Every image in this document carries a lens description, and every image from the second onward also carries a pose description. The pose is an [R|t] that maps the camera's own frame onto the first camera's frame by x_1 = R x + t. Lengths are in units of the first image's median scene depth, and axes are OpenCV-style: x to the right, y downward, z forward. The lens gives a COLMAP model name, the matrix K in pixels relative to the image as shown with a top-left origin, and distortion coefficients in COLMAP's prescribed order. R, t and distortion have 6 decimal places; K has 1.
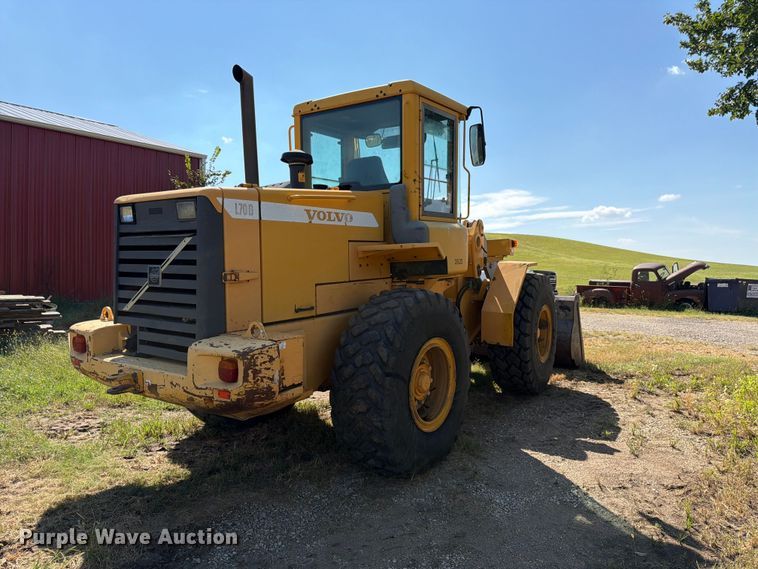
lens RADIAL K [[535.9, 0, 379.0], [0, 535.9, 284.5], [0, 0, 1]] dist [0.080692, -0.111757]
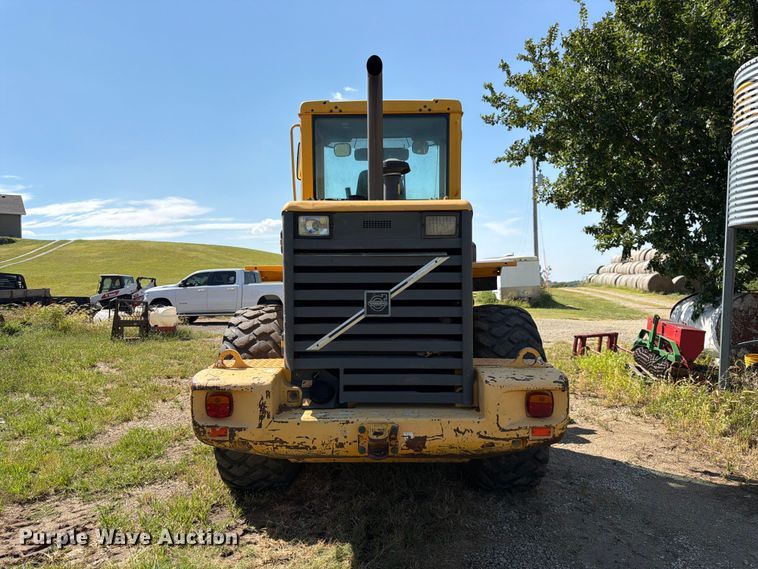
lens RADIAL K [[535.9, 0, 379.0], [0, 535.9, 284.5], [0, 0, 1]] dist [0.080692, -0.111757]
pose [[0.831480, -0.023230, 0.555069, -0.815358], [0.033780, 0.999391, -0.008776, -0.035658], [-0.554527, 0.026048, 0.831758, 0.313704]]
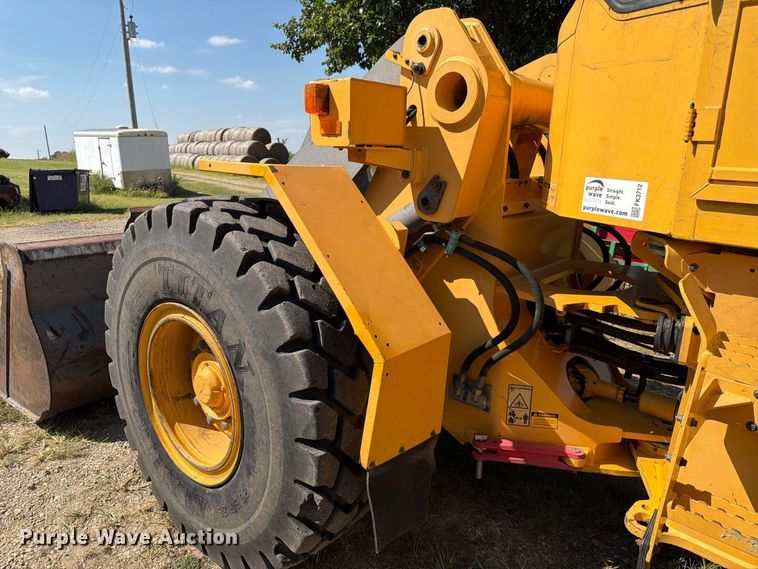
lens RADIAL K [[535.9, 0, 379.0], [0, 535.9, 284.5], [0, 0, 1]] dist [0.080692, -0.111757]
pose [[0.160489, -0.234184, 0.958854, -0.500548], [0.027825, 0.972134, 0.232770, -0.090721], [-0.986645, -0.010677, 0.162533, 1.824264]]
